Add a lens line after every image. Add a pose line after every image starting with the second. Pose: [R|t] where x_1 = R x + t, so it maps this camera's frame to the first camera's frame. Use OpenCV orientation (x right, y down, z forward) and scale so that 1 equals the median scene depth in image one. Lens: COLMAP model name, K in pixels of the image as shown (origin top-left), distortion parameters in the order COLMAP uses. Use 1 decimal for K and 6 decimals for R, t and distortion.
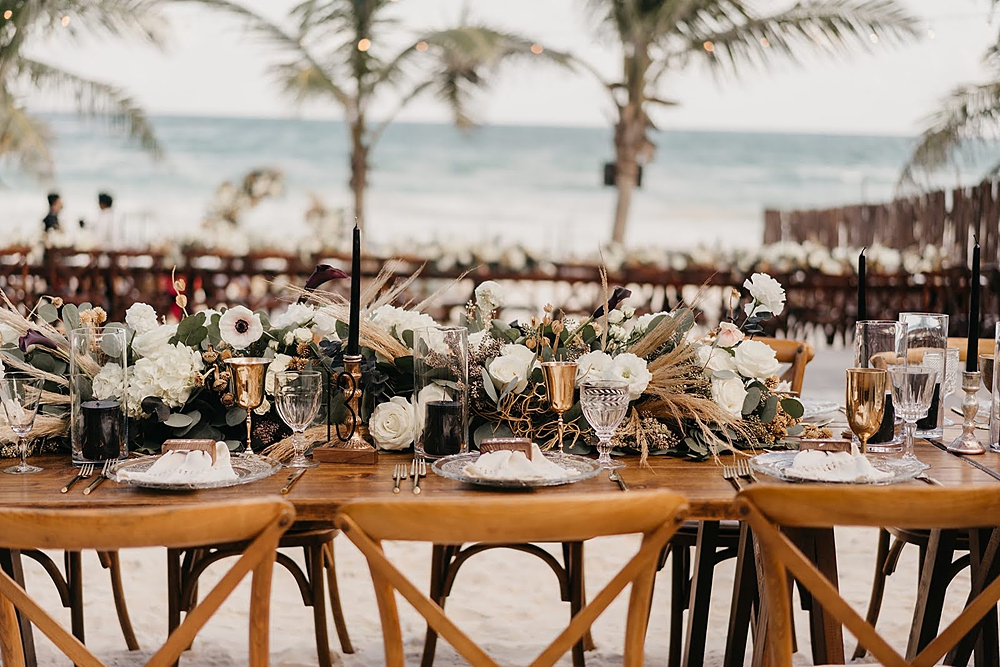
lens RADIAL K [[1663.3, 0, 512.3], [0, 1663.3, 371.5], [0, 0, 1]] dist [-0.012050, 0.000000]
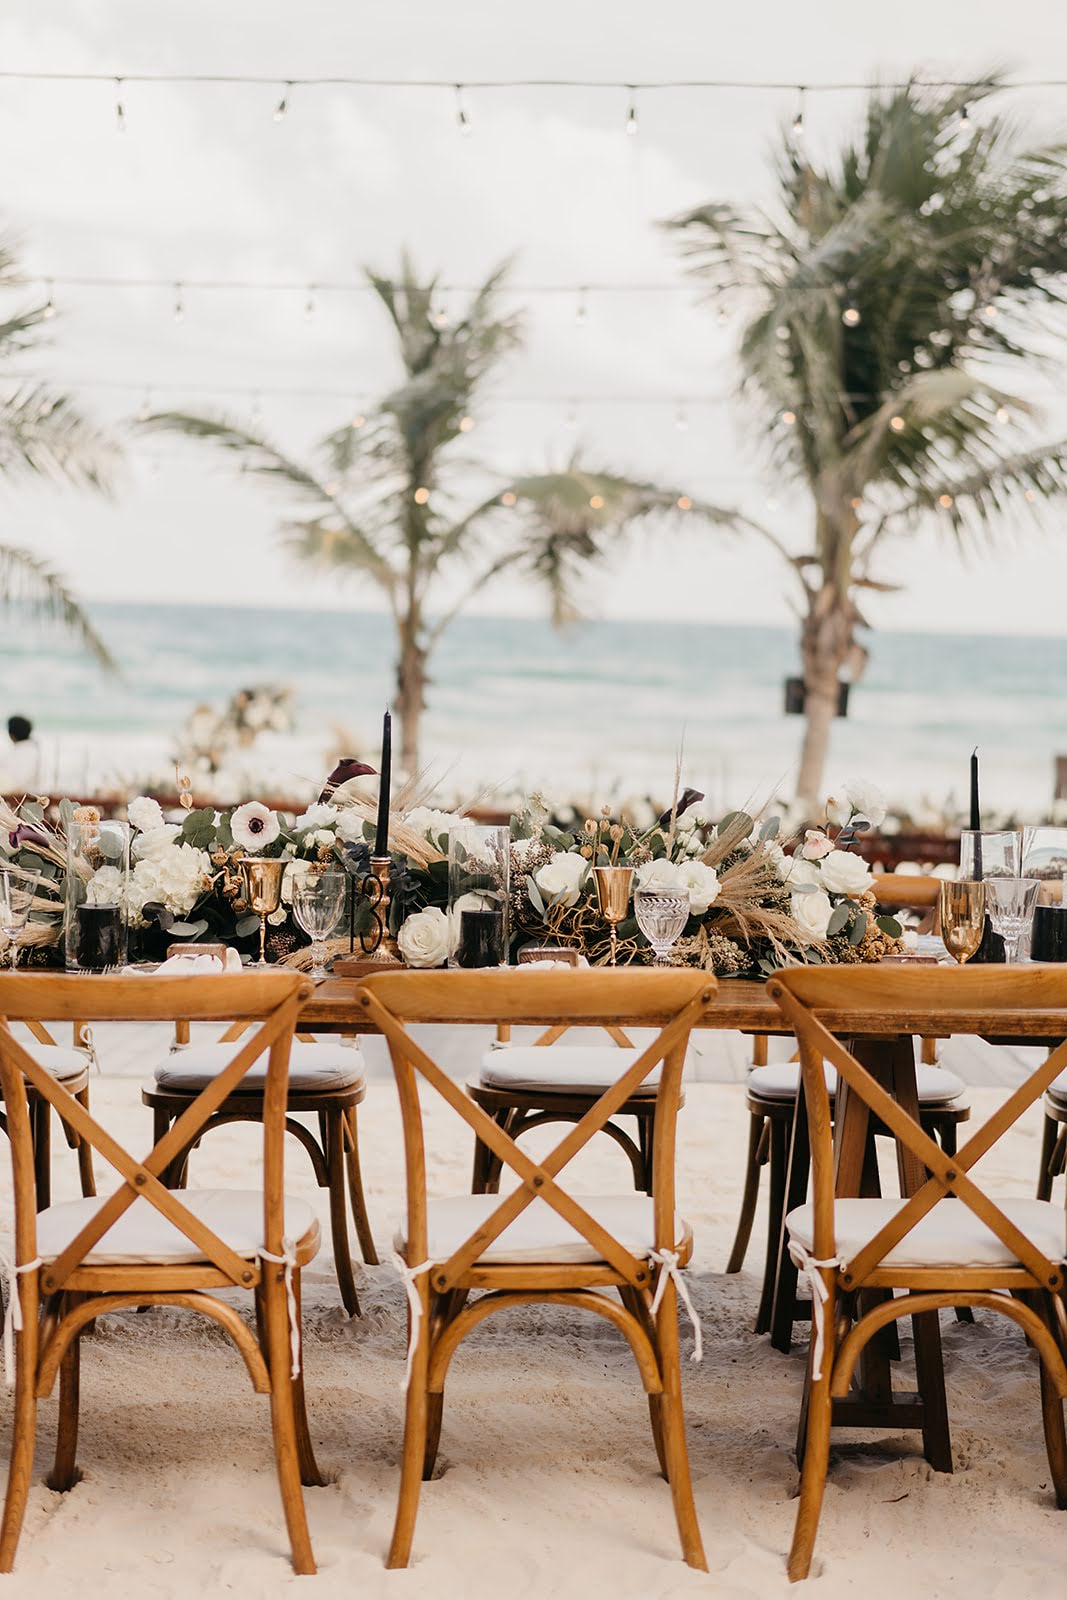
lens RADIAL K [[2661.3, 0, 533.3], [0, 2661.3, 798.7], [0, 0, 1]] dist [-0.012050, 0.000000]
pose [[0.998890, 0.011376, -0.045718, 0.048087], [-0.015011, 0.996684, -0.079972, 0.068755], [0.044657, 0.080569, 0.995748, -0.397171]]
